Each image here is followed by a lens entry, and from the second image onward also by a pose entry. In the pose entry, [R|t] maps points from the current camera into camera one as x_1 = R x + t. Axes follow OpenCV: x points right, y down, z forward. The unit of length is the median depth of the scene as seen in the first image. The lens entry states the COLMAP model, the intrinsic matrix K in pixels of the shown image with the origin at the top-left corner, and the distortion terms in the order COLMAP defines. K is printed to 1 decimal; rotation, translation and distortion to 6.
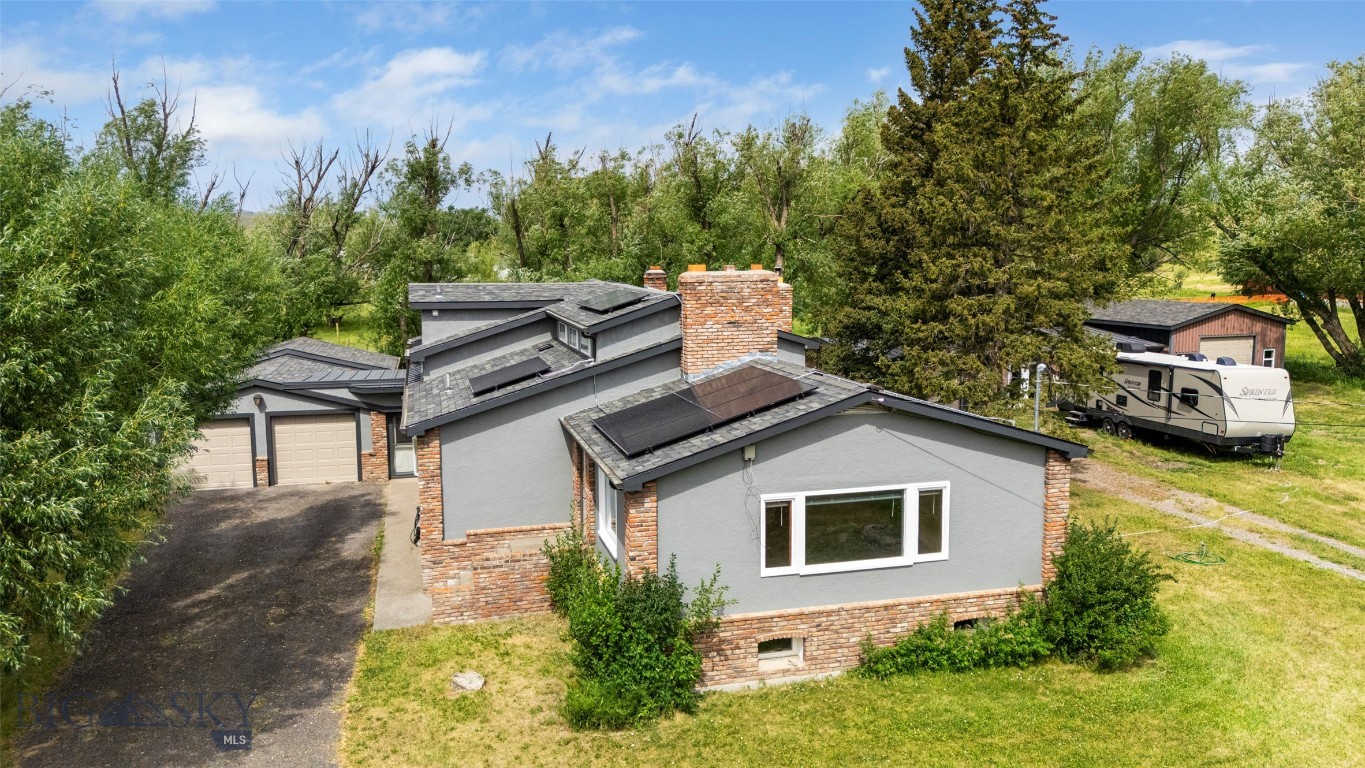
lens RADIAL K [[1002.0, 0, 696.4], [0, 1002.0, 380.5], [0, 0, 1]] dist [0.062717, -0.051980]
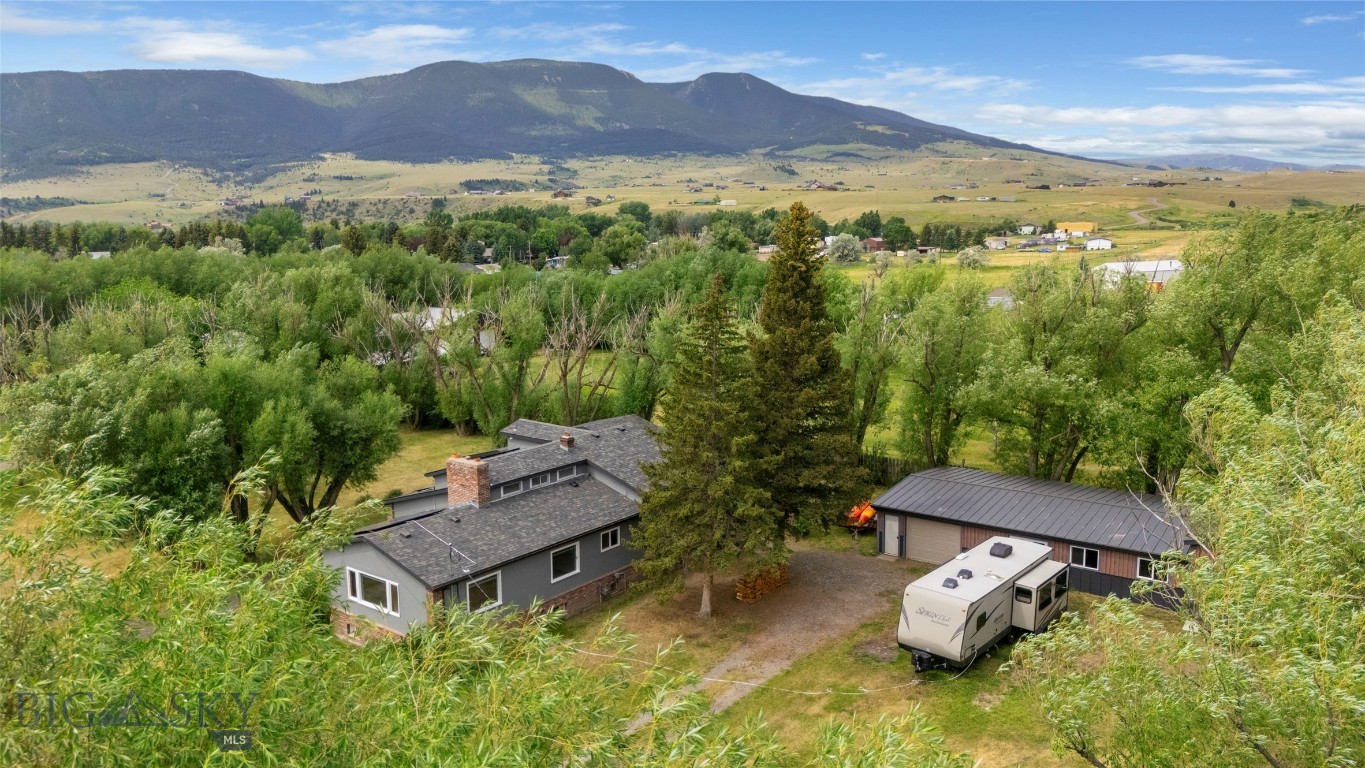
lens RADIAL K [[1002.5, 0, 682.5], [0, 1002.5, 384.0], [0, 0, 1]] dist [0.131821, -0.298846]
pose [[0.590521, 0.132368, -0.796092, 2.339720], [-0.098819, 0.990894, 0.091457, -0.603423], [0.800949, 0.024662, 0.598224, 0.139458]]
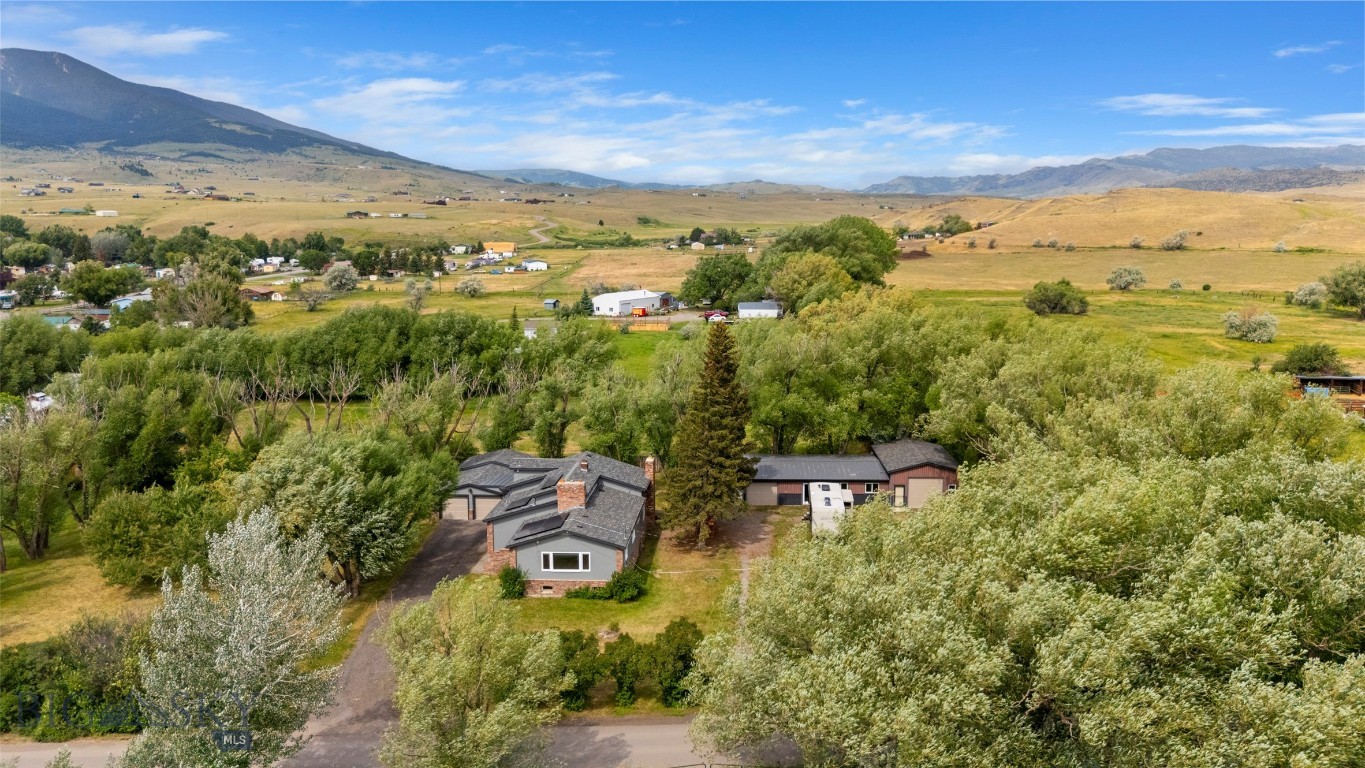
lens RADIAL K [[1002.0, 0, 696.4], [0, 1002.0, 380.5], [0, 0, 1]] dist [0.062717, -0.051980]
pose [[0.944503, 0.054705, -0.323917, 1.879105], [-0.044774, 0.998273, 0.038037, -0.742558], [0.325438, -0.021423, 0.945321, -2.588674]]
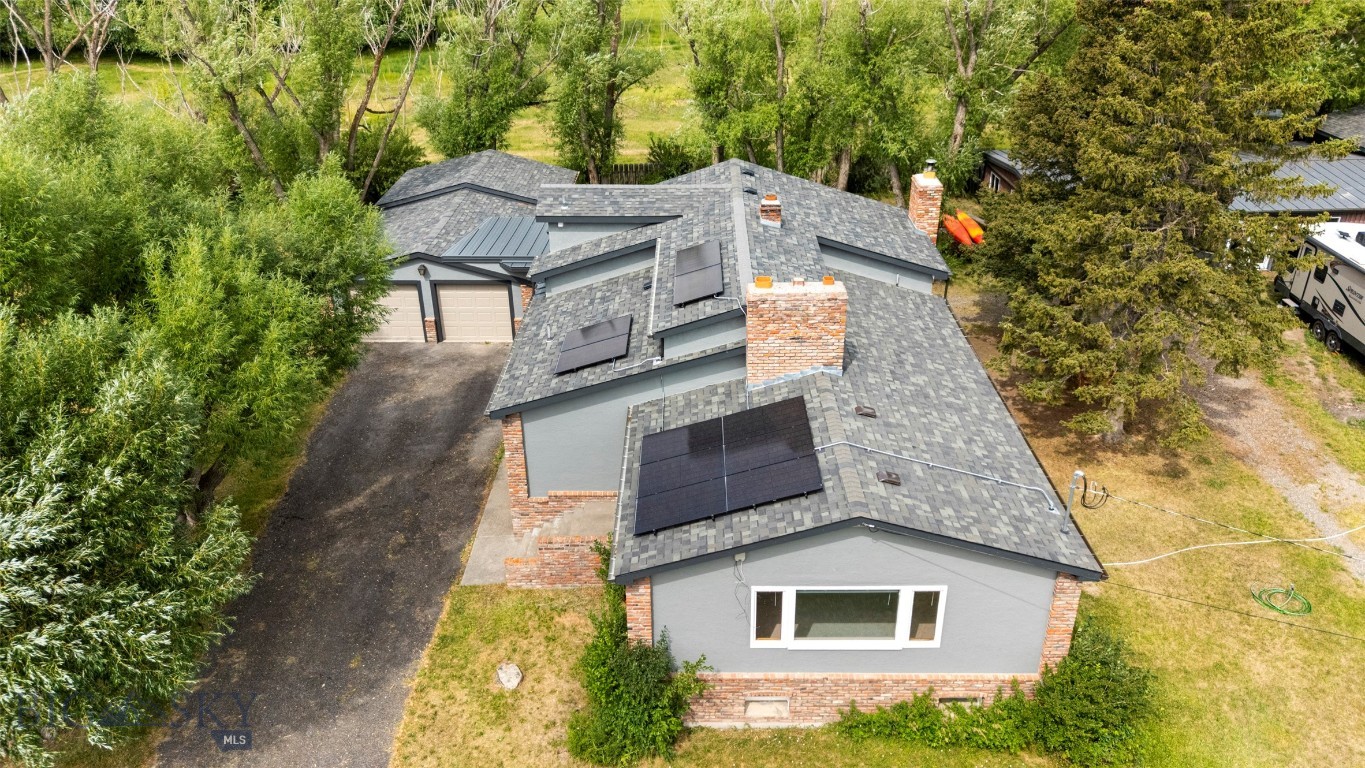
lens RADIAL K [[1002.0, 0, 697.8], [0, 1002.0, 397.7], [0, 0, 1]] dist [0.038019, -0.004731]
pose [[0.963872, 0.124260, -0.235607, 0.219898], [-0.034103, 0.934811, 0.353504, -0.419957], [0.264175, -0.332698, 0.905276, 0.076098]]
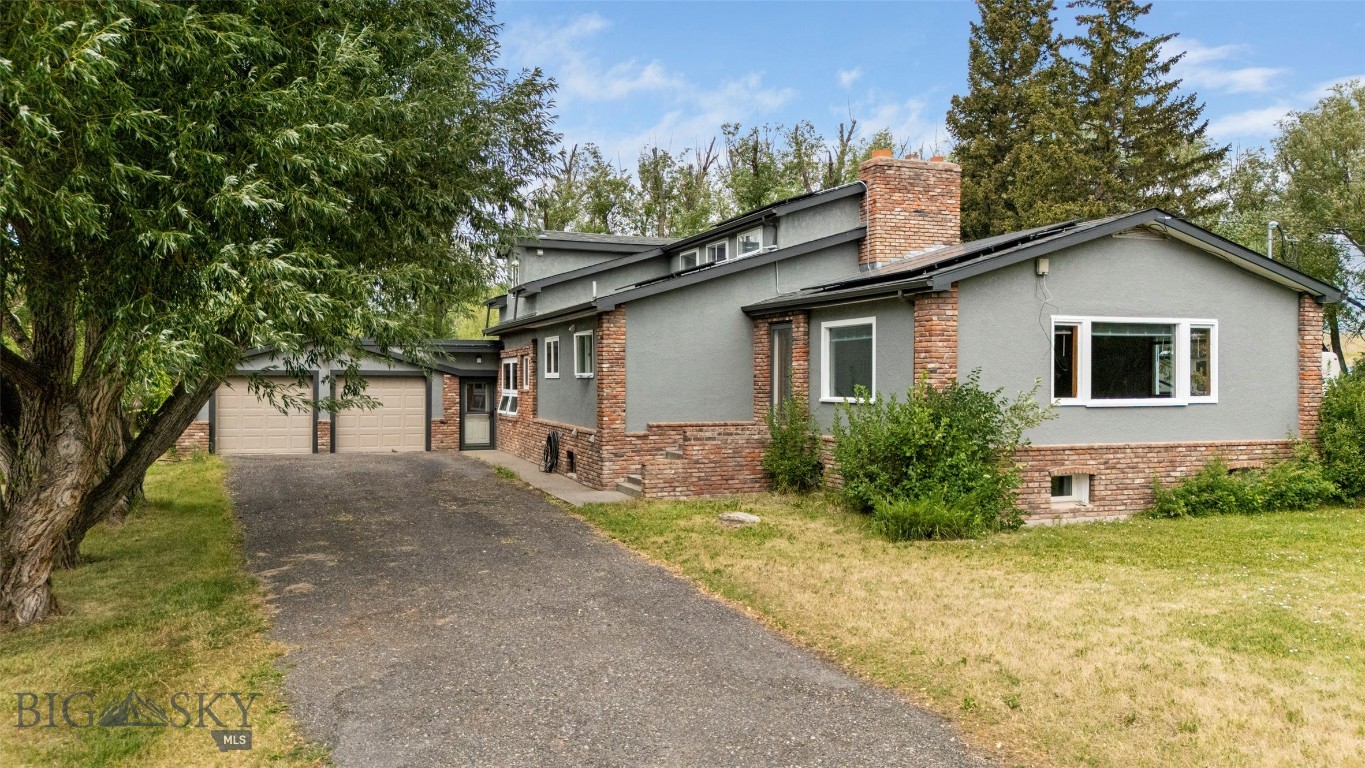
lens RADIAL K [[988.4, 0, 682.5], [0, 988.4, 384.0], [0, 0, 1]] dist [0.013631, 0.002599]
pose [[0.994697, 0.007511, 0.102573, -0.346055], [0.005098, 0.992503, -0.122117, 0.268777], [-0.102721, 0.121992, 0.987201, 0.122975]]
